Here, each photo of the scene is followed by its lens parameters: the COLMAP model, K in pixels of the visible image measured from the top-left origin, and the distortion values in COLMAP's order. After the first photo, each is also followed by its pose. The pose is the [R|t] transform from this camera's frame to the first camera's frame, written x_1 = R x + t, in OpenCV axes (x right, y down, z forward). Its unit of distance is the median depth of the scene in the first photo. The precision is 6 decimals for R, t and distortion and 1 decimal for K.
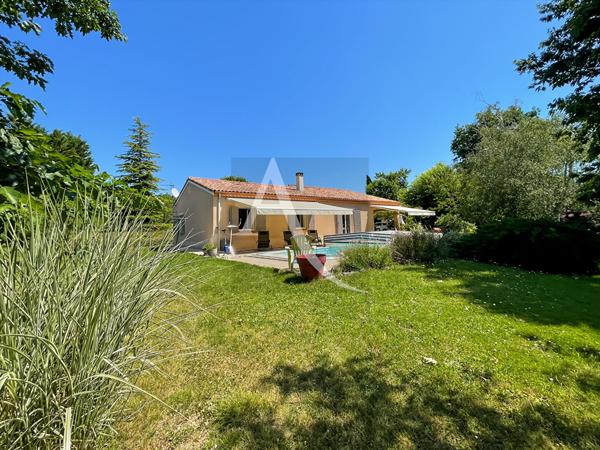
lens RADIAL K [[248.9, 0, 300.0], [0, 248.9, 225.0], [0, 0, 1]] dist [-0.000479, -0.000017]
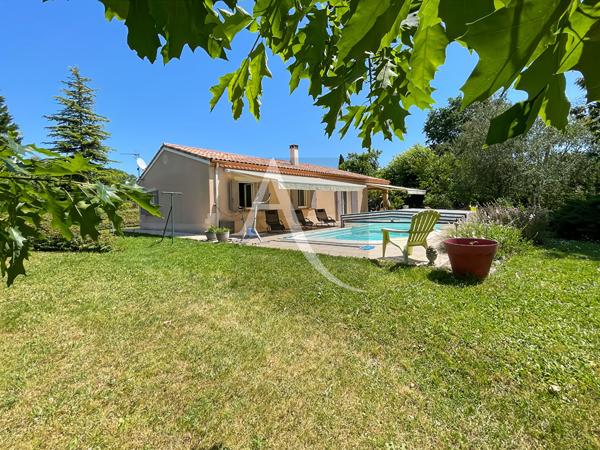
lens RADIAL K [[238.5, 0, 299.7], [0, 238.5, 222.9], [0, 0, 1]] dist [0.001367, 0.000067]
pose [[0.982126, -0.014328, 0.187676, -0.114664], [0.000526, 0.997303, 0.073387, 0.005116], [-0.188221, -0.071977, 0.979486, 0.102005]]
